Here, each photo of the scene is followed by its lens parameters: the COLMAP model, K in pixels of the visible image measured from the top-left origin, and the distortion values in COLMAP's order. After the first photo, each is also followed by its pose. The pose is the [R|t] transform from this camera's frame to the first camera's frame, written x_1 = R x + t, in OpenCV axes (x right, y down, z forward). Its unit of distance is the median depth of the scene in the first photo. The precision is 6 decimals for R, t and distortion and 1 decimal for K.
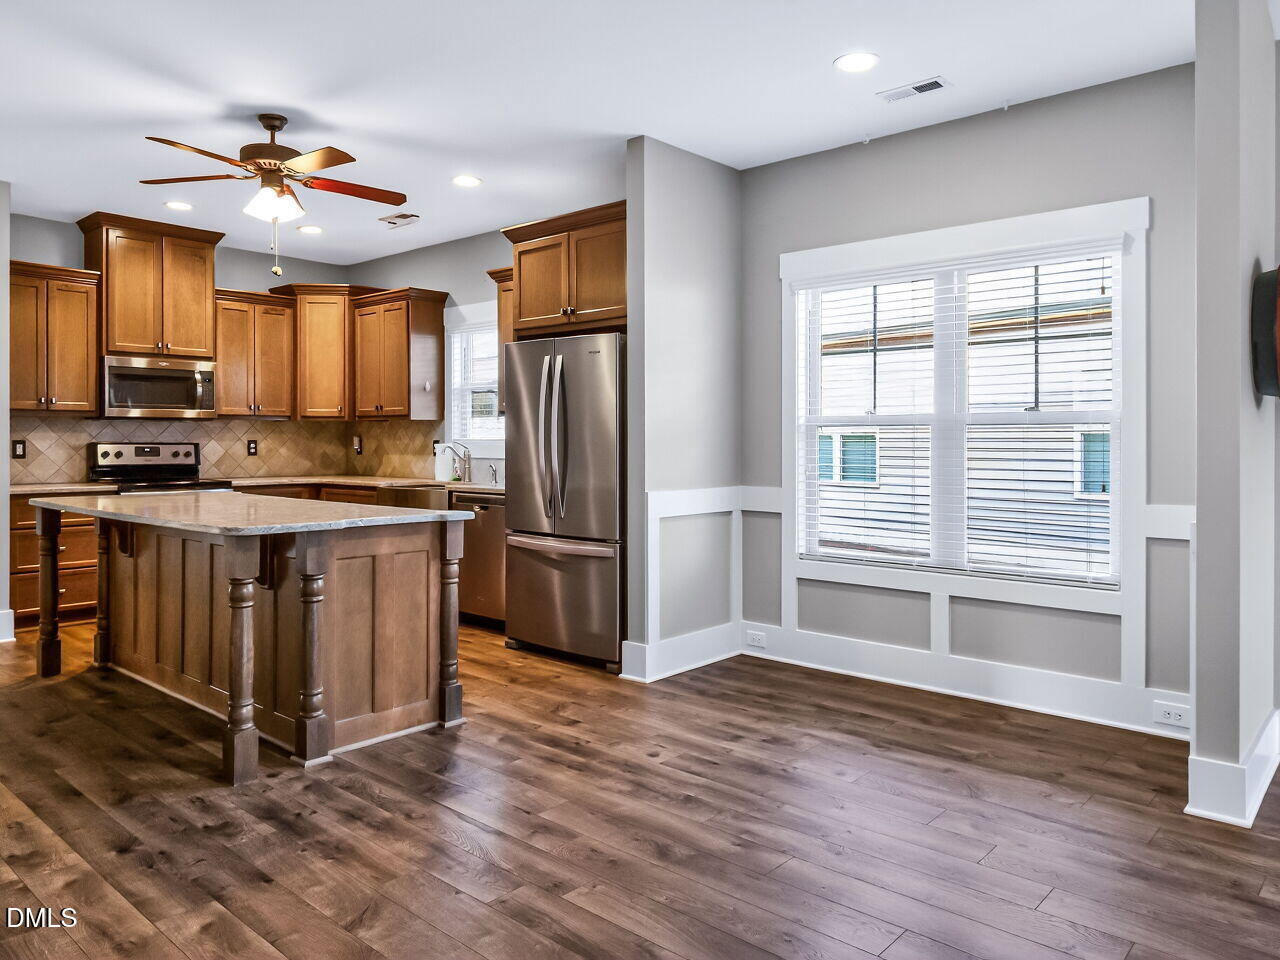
lens RADIAL K [[894.0, 0, 634.9], [0, 894.0, 441.6], [0, 0, 1]] dist [-0.005828, -0.006761]
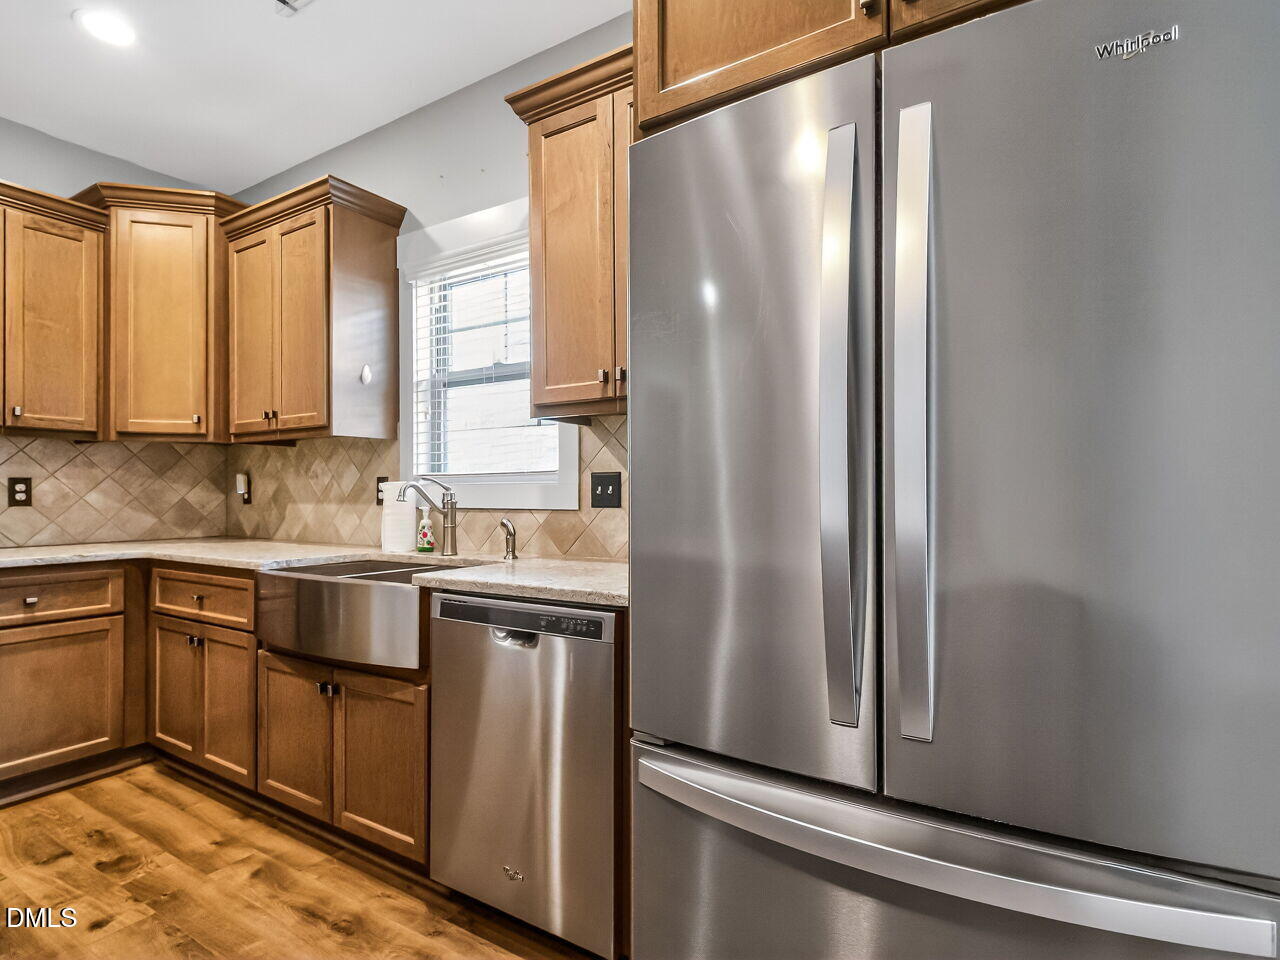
lens RADIAL K [[661.1, 0, 637.4], [0, 661.1, 485.8], [0, 0, 1]] dist [-0.000472, -0.001016]
pose [[0.986308, -0.001210, 0.164908, -0.188133], [0.003540, 0.999898, -0.013836, 0.014815], [-0.164874, 0.014230, 0.986212, 0.799767]]
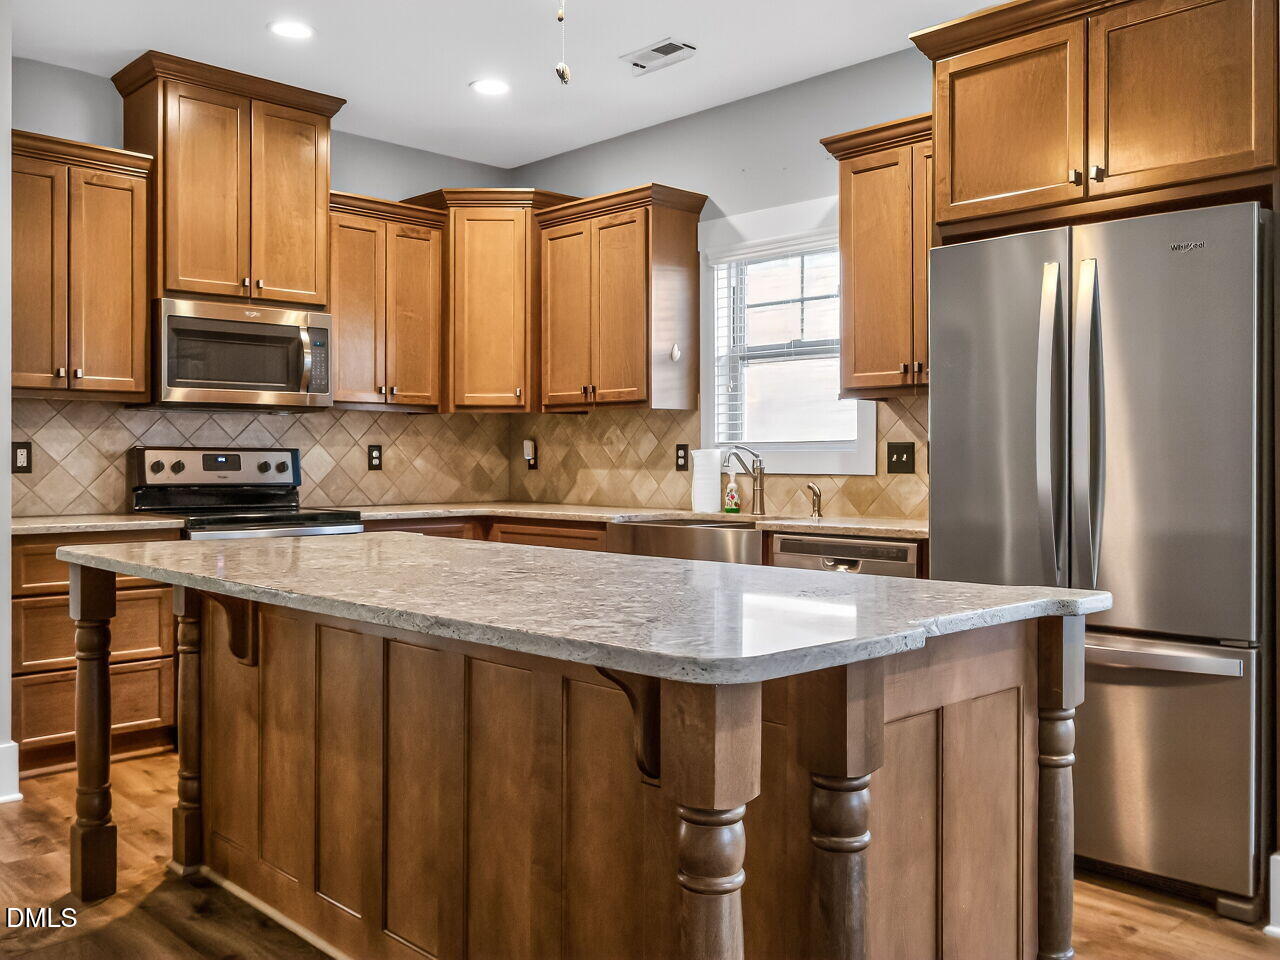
lens RADIAL K [[1110.5, 0, 636.3], [0, 1110.5, 459.7], [0, 0, 1]] dist [-0.012032, 0.003101]
pose [[0.997118, -0.000889, -0.075863, -0.276670], [0.000846, 0.999999, -0.000595, 0.013199], [0.075863, 0.000529, 0.997118, 0.360618]]
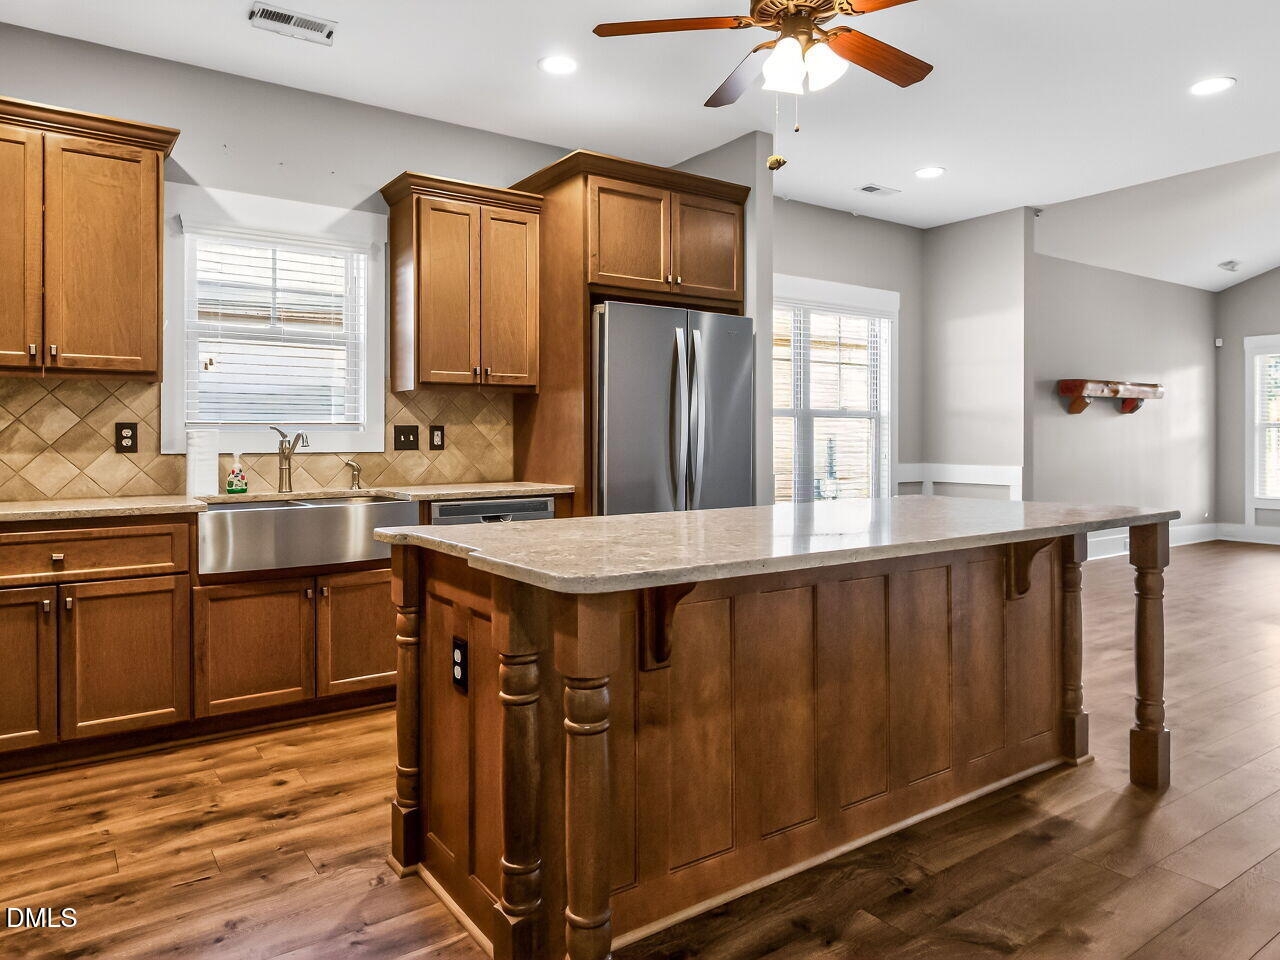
lens RADIAL K [[855.3, 0, 639.3], [0, 855.3, 435.6], [0, 0, 1]] dist [0.009543, 0.001631]
pose [[0.232851, 0.001341, 0.972512, -0.908220], [0.003061, 0.999993, -0.002112, 0.011569], [-0.972508, 0.003468, 0.232845, 0.827947]]
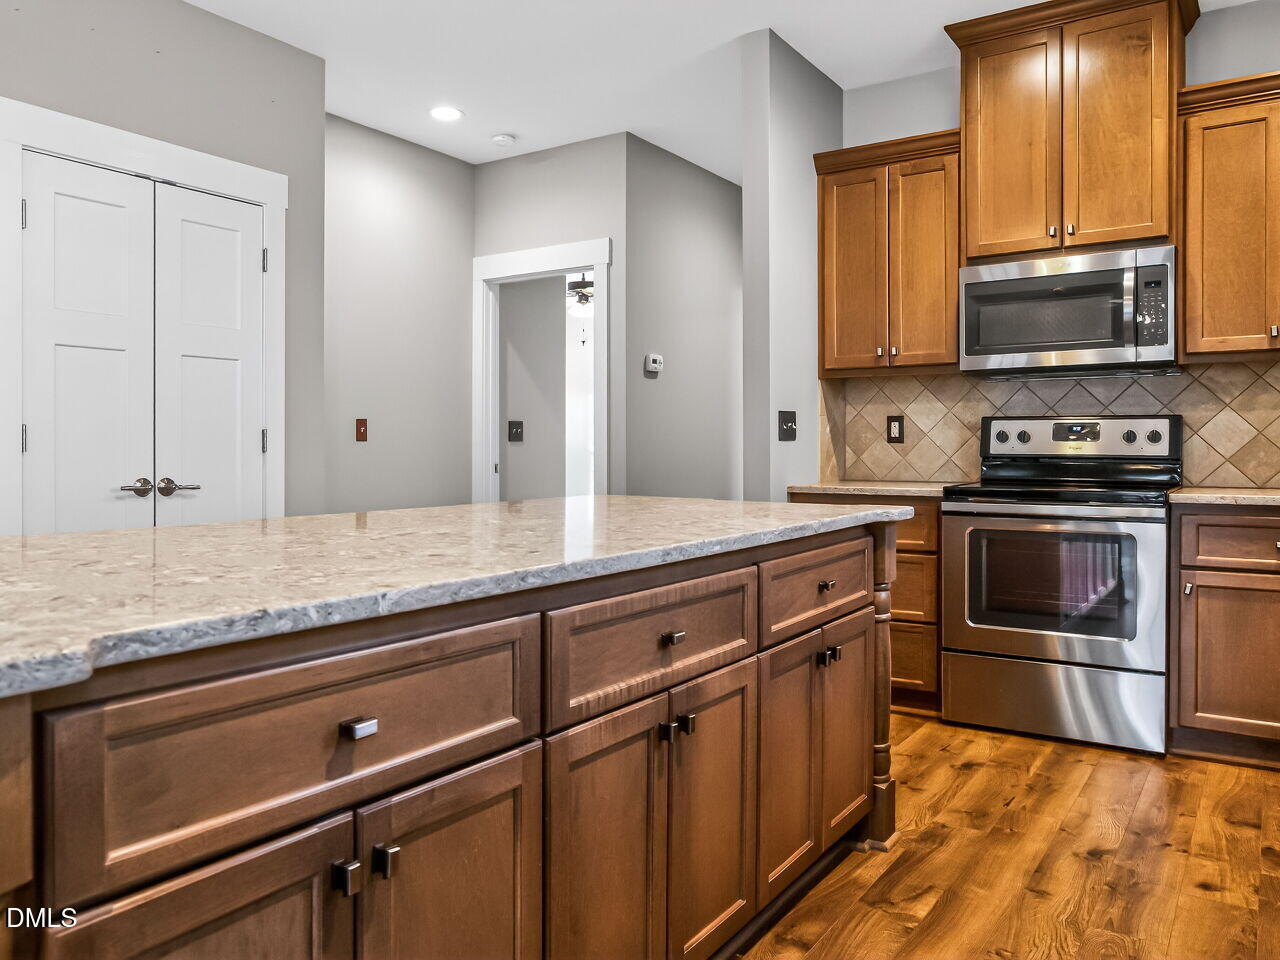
lens RADIAL K [[984.0, 0, 636.5], [0, 984.0, 453.2], [0, 0, 1]] dist [0.015173, 0.005247]
pose [[0.143416, 0.012306, -0.989586, 0.028621], [0.009870, 0.999855, 0.013865, 0.017477], [0.989613, -0.011756, 0.143273, 0.847695]]
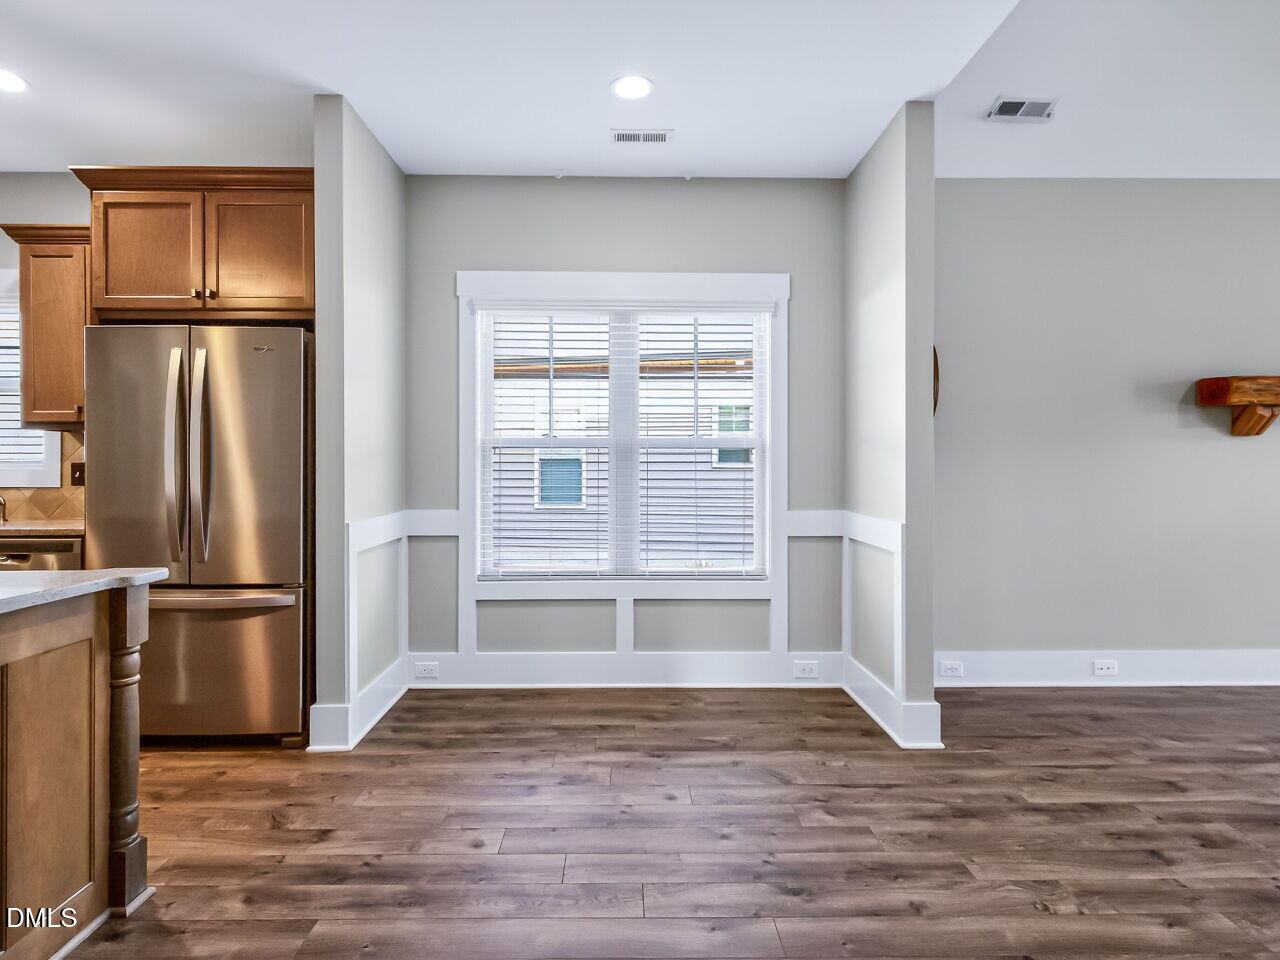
lens RADIAL K [[710.4, 0, 632.4], [0, 710.4, 467.6], [0, 0, 1]] dist [0.006604, -0.001135]
pose [[0.737504, -0.003683, 0.675333, -0.216093], [0.001933, 0.999993, 0.003344, 0.002875], [-0.675340, -0.001161, 0.737505, 0.292837]]
